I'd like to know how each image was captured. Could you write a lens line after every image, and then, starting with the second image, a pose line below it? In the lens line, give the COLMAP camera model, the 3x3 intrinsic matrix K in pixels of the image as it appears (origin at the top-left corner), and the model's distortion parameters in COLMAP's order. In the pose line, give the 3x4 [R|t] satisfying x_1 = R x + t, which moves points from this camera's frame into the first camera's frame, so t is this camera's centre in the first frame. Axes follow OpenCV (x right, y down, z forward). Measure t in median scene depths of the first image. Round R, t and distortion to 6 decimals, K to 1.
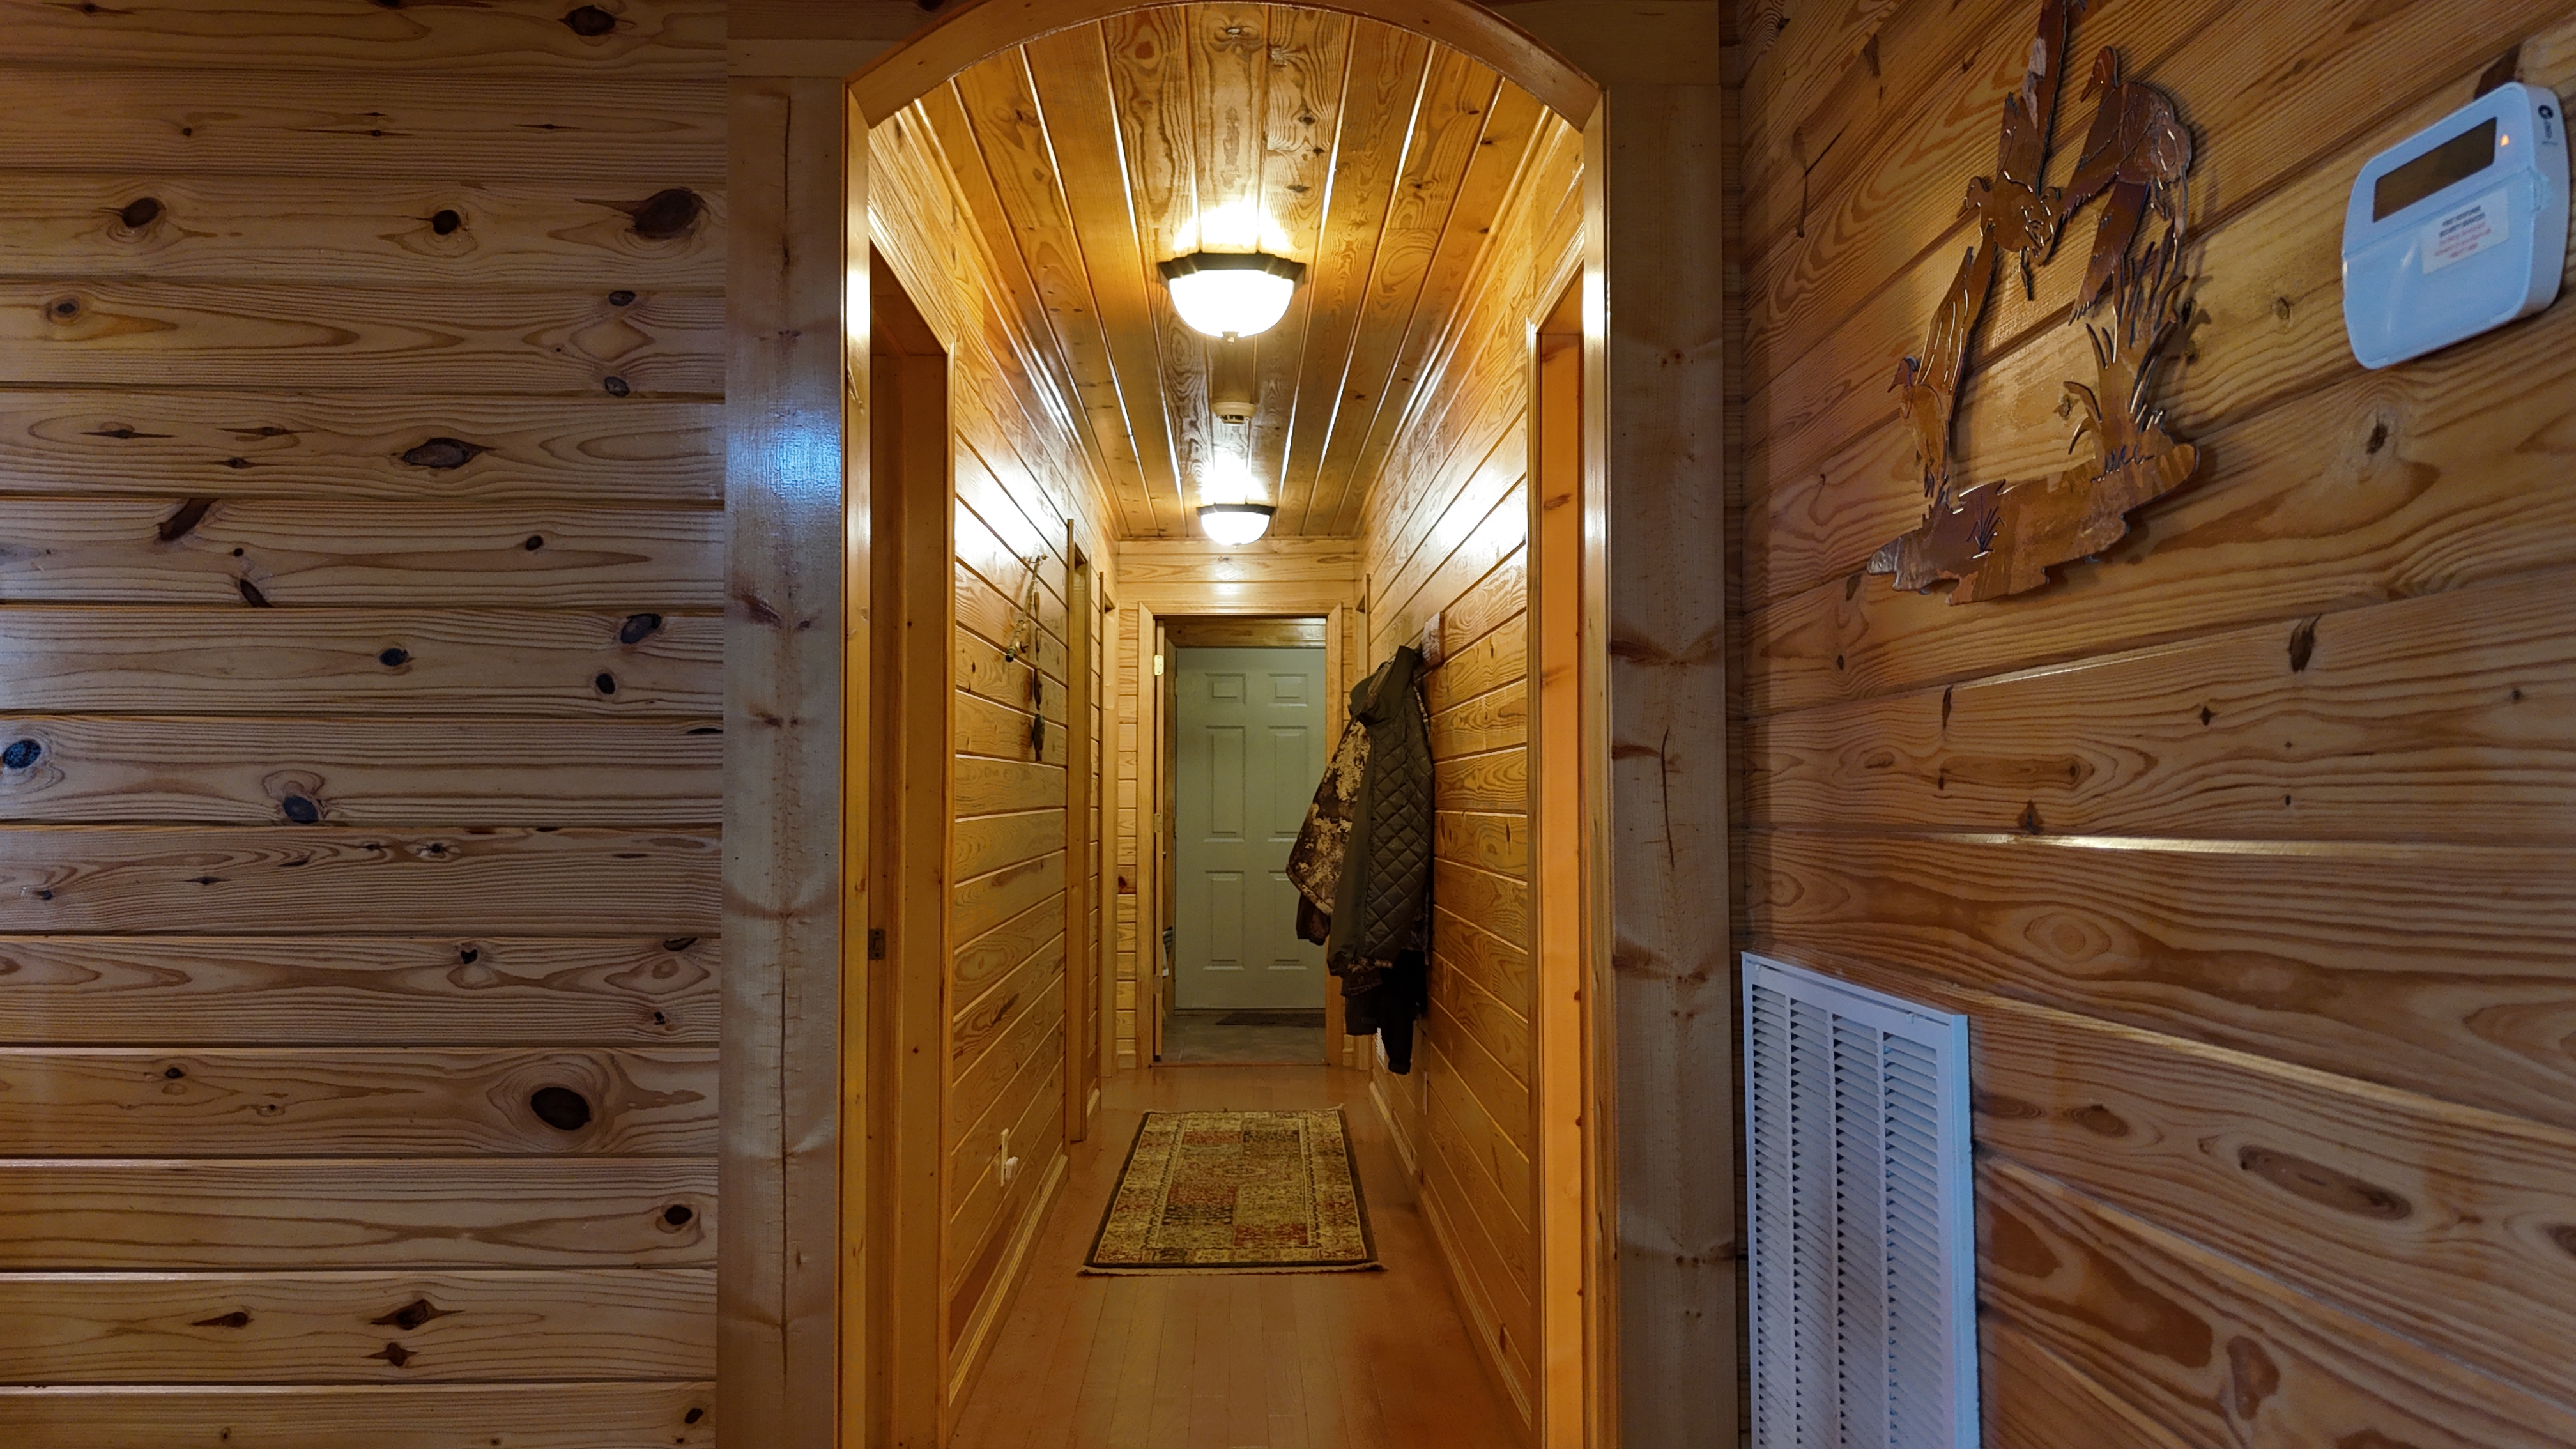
lens RADIAL K [[1911.5, 0, 1279.4], [0, 1911.5, 714.7], [0, 0, 1]] dist [0.072215, -0.067818]
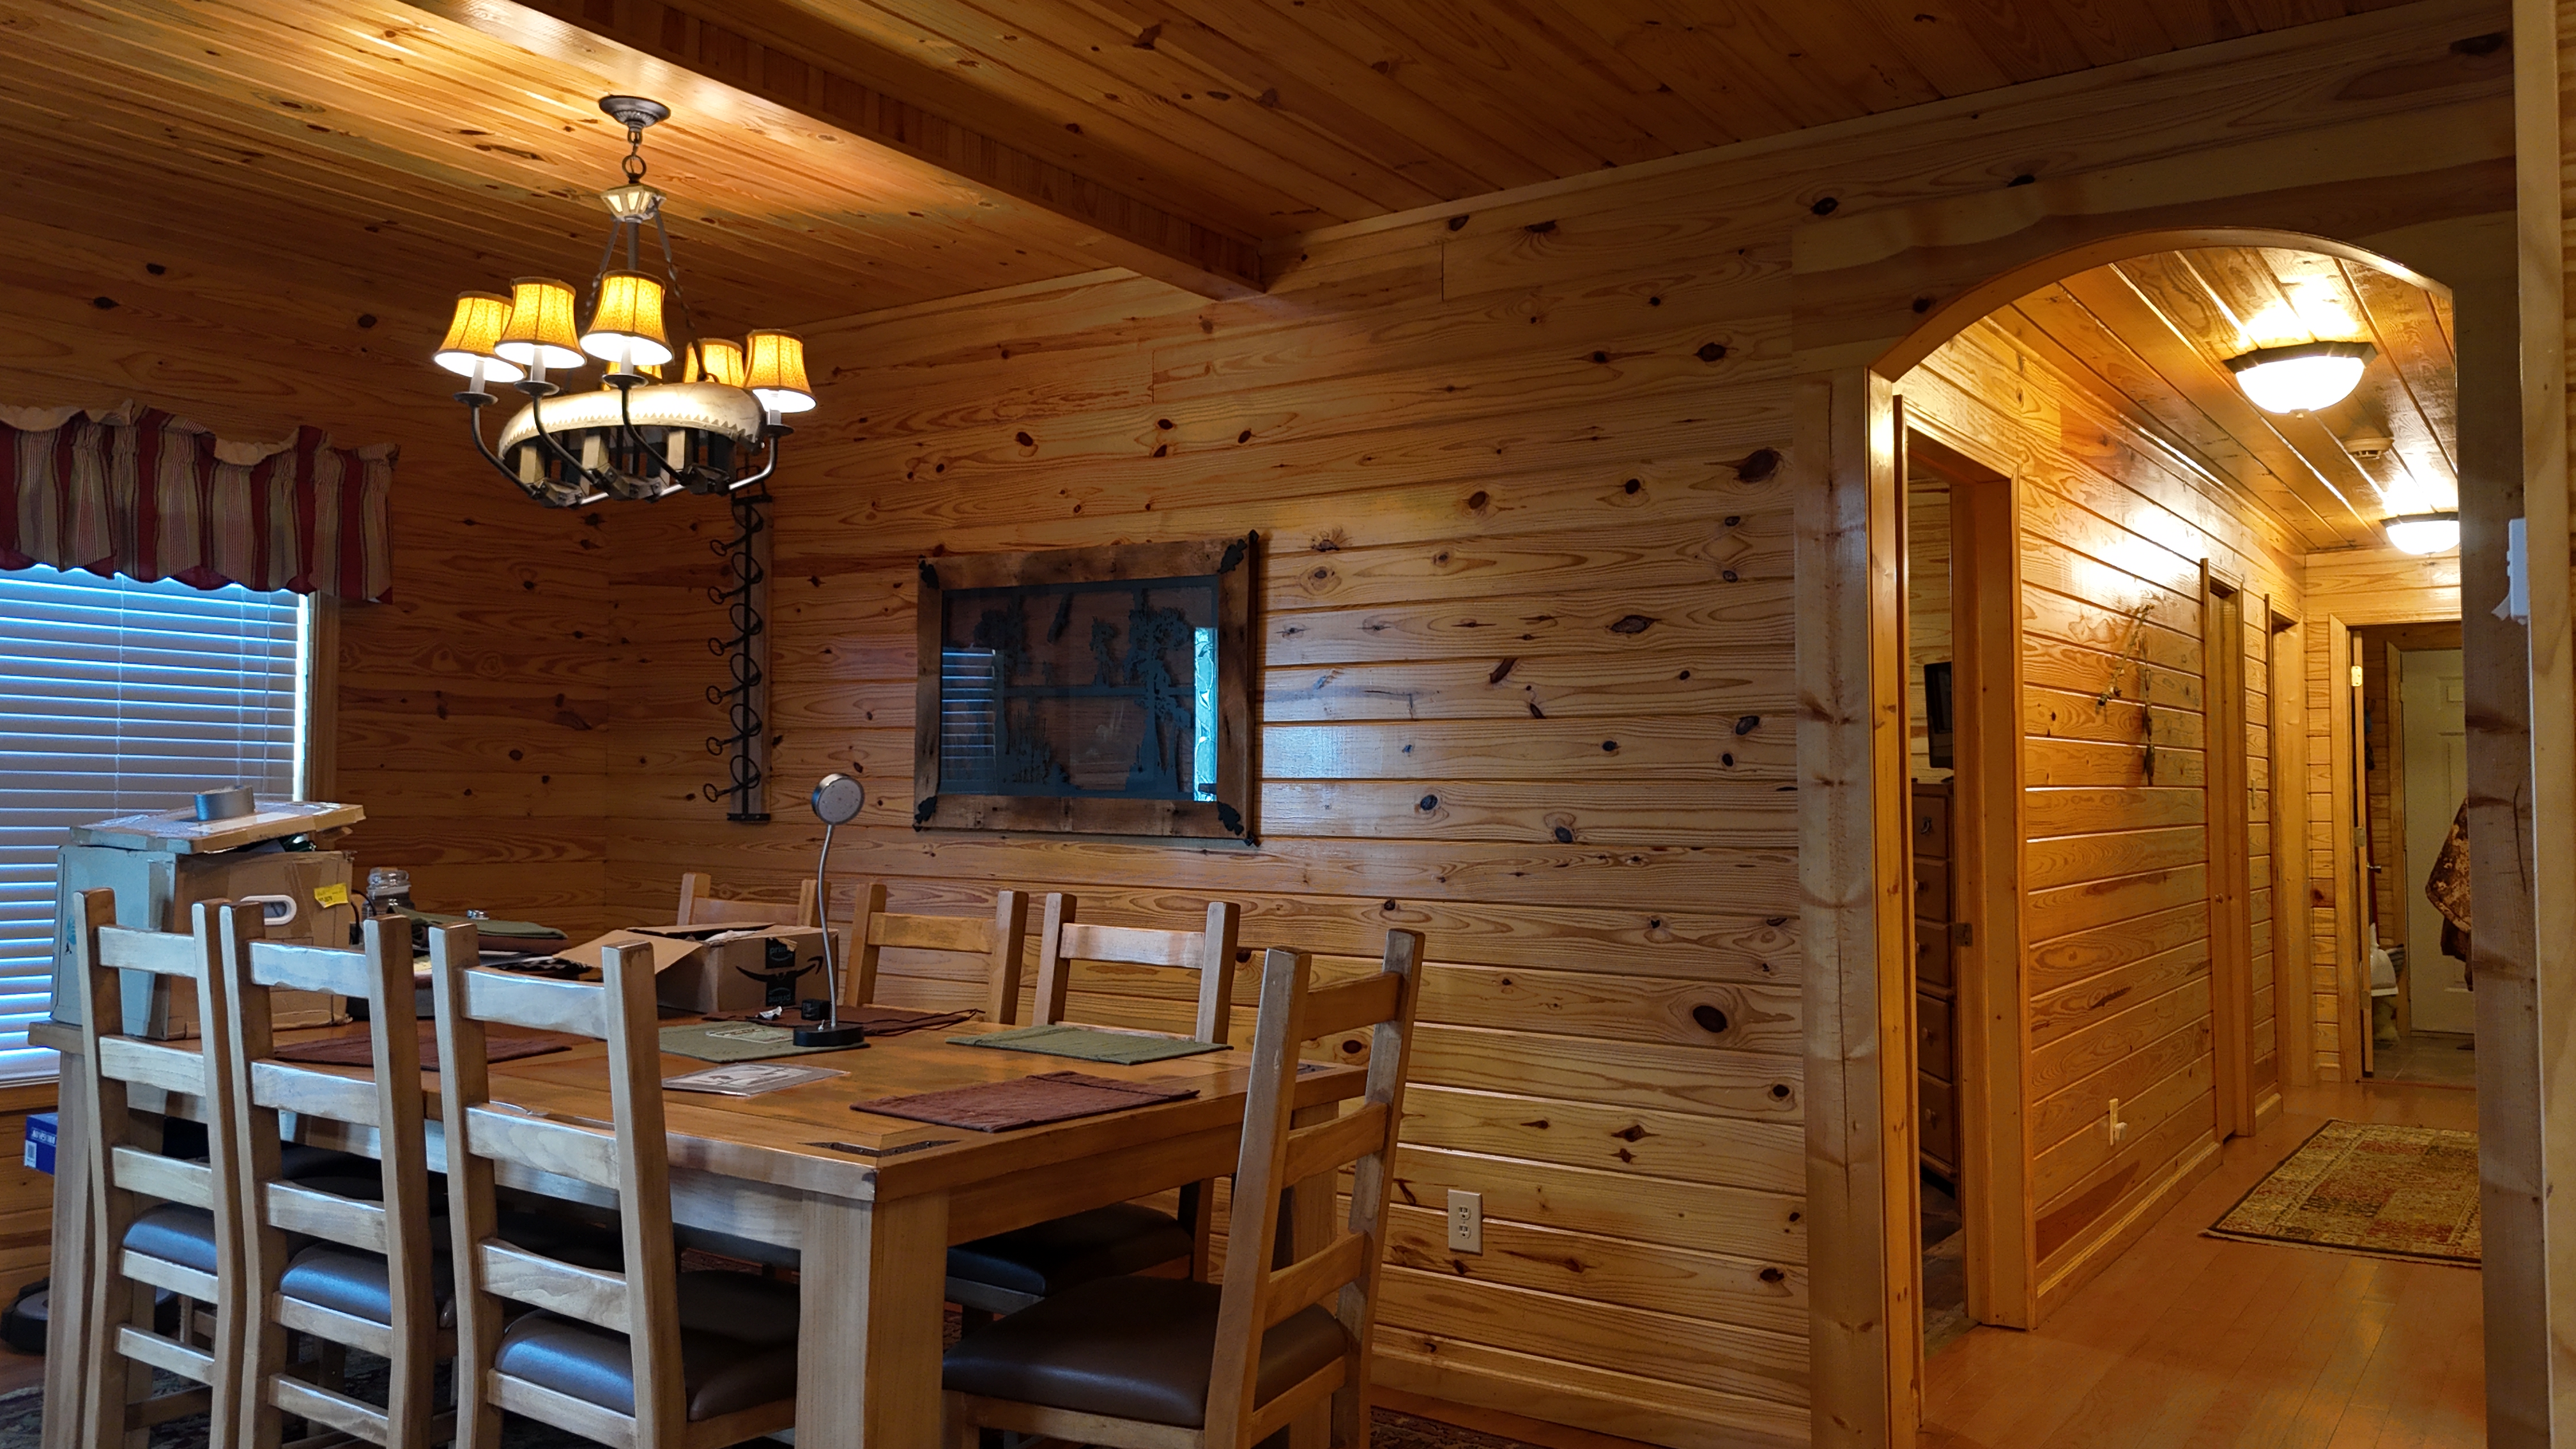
lens RADIAL K [[1911.5, 0, 1288.4], [0, 1911.5, 720.7], [0, 0, 1]] dist [0.072215, -0.067818]
pose [[0.810108, -0.025126, -0.585742, 0.298251], [0.027352, 0.999613, -0.005051, -0.051032], [0.585642, -0.011930, 0.810482, -0.527069]]
